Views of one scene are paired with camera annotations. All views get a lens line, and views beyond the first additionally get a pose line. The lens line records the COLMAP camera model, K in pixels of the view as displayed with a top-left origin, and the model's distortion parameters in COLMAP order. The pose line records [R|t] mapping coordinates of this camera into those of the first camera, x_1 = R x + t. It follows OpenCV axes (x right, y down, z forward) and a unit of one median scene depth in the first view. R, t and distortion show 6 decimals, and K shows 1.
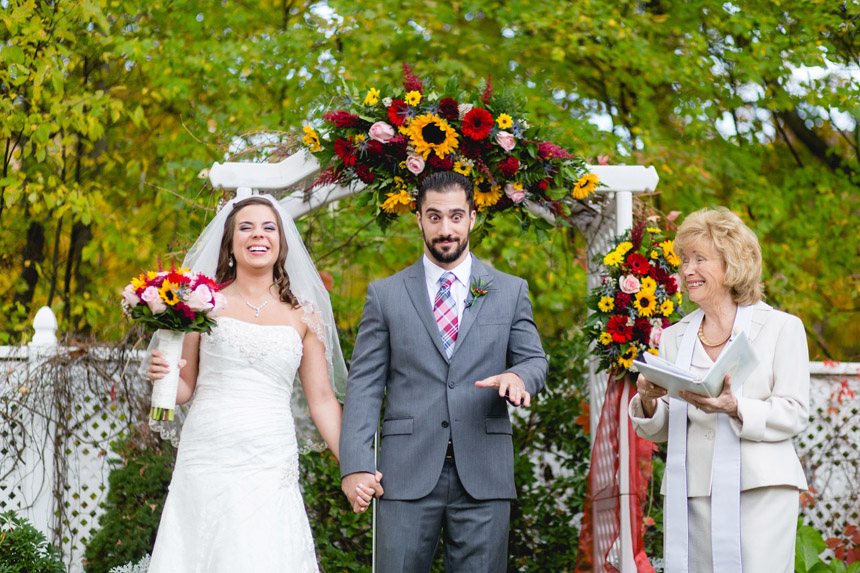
lens RADIAL K [[2054.8, 0, 430.0], [0, 2054.8, 286.5], [0, 0, 1]] dist [0.016905, -0.037583]
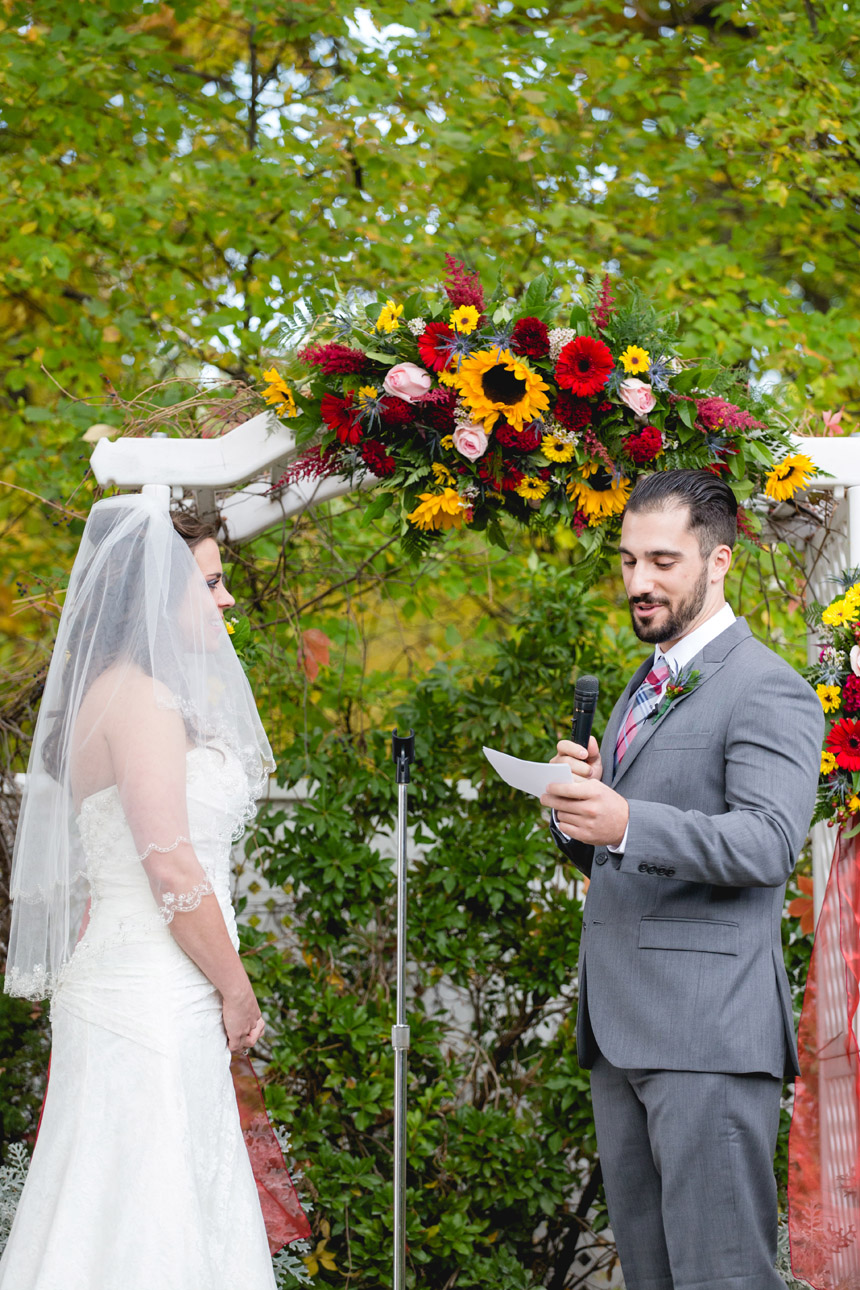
lens RADIAL K [[4359.9, 0, 403.9], [0, 4359.9, 644.1], [0, 0, 1]] dist [-0.063273, 1.923830]
pose [[0.998707, -0.007743, -0.050247, 0.032207], [0.008535, 0.999842, 0.015574, -0.023970], [0.050119, -0.015983, 0.998615, -0.142742]]
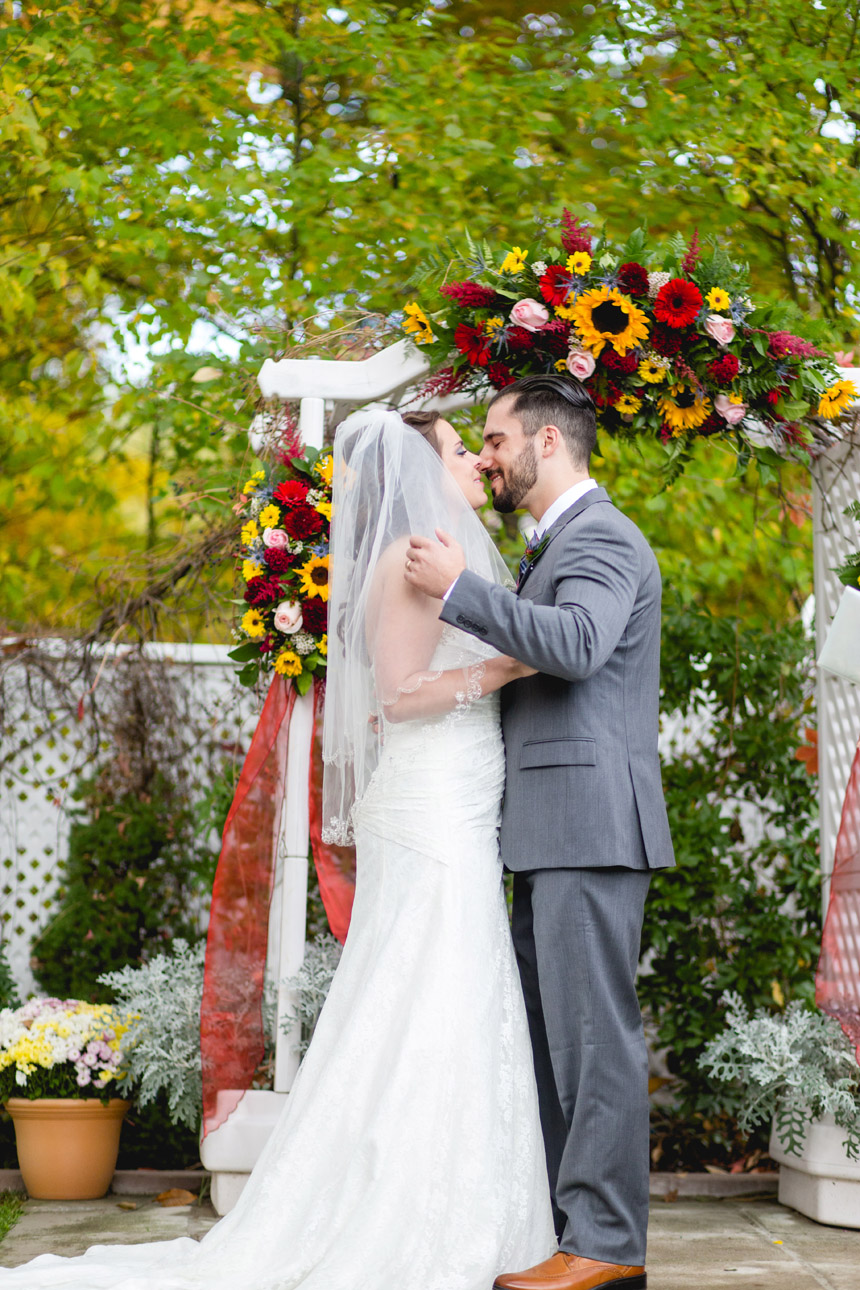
lens RADIAL K [[3082.2, 0, 430.0], [0, 3082.2, 645.0], [0, 0, 1]] dist [0.016905, -0.037583]
pose [[0.999842, 0.004953, 0.017076, -0.070837], [-0.005522, 0.999425, 0.033467, -0.002603], [-0.016901, -0.033556, 0.999294, 0.015097]]
